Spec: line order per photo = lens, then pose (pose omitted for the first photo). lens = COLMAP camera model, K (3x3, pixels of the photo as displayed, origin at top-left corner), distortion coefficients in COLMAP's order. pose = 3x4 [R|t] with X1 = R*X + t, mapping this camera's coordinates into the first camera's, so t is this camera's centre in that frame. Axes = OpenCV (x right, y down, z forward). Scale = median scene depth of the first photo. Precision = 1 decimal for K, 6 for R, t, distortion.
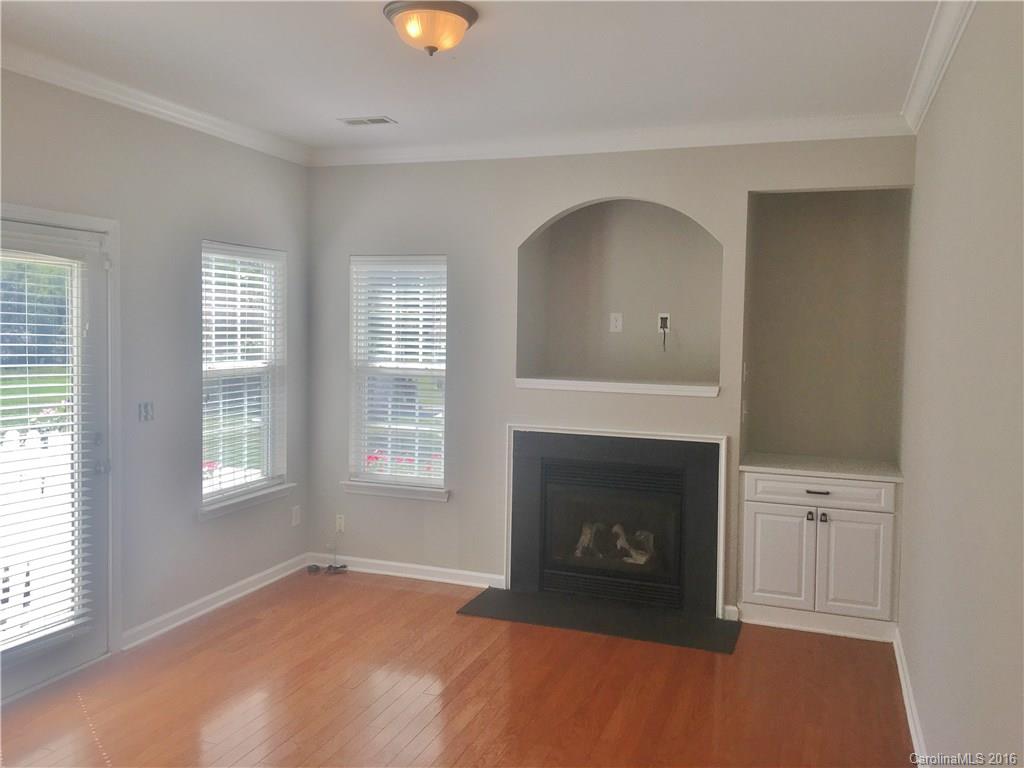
lens RADIAL K [[843.7, 0, 512.0], [0, 843.7, 384.0], [0, 0, 1]] dist [-0.002448, -0.000146]
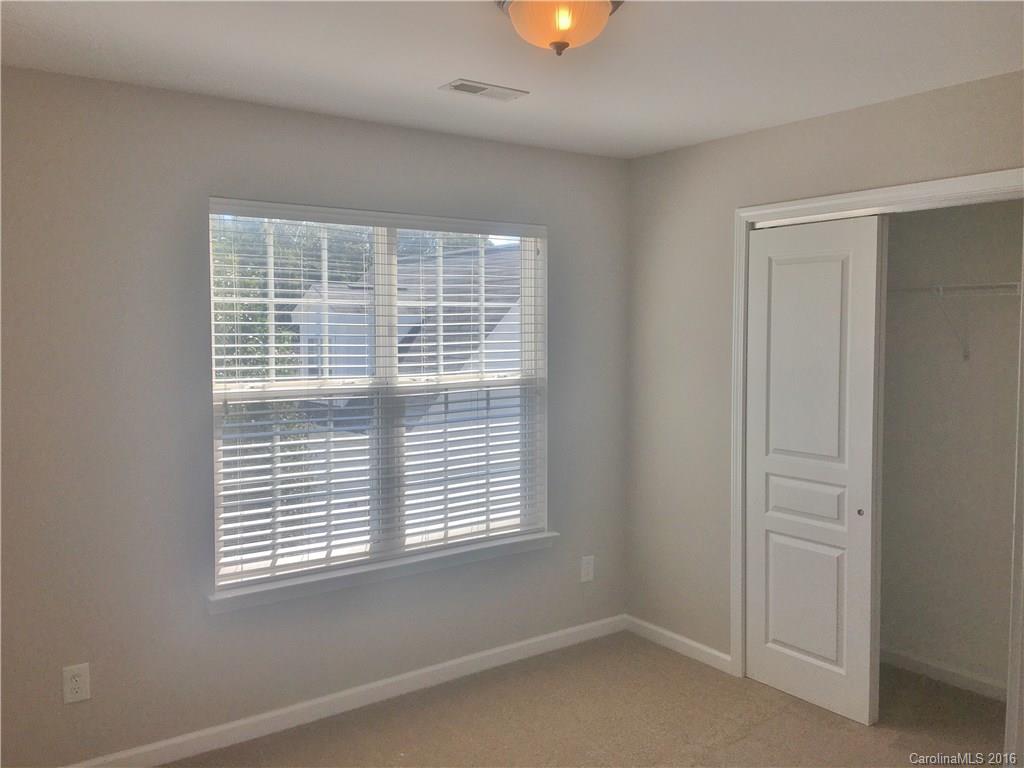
lens RADIAL K [[843.7, 0, 512.0], [0, 843.7, 384.0], [0, 0, 1]] dist [-0.002448, -0.000146]
pose [[0.831526, 0.009007, -0.555413, 0.154997], [-0.008372, 0.999958, 0.003682, -0.020615], [0.555423, 0.001588, 0.831566, 0.440064]]
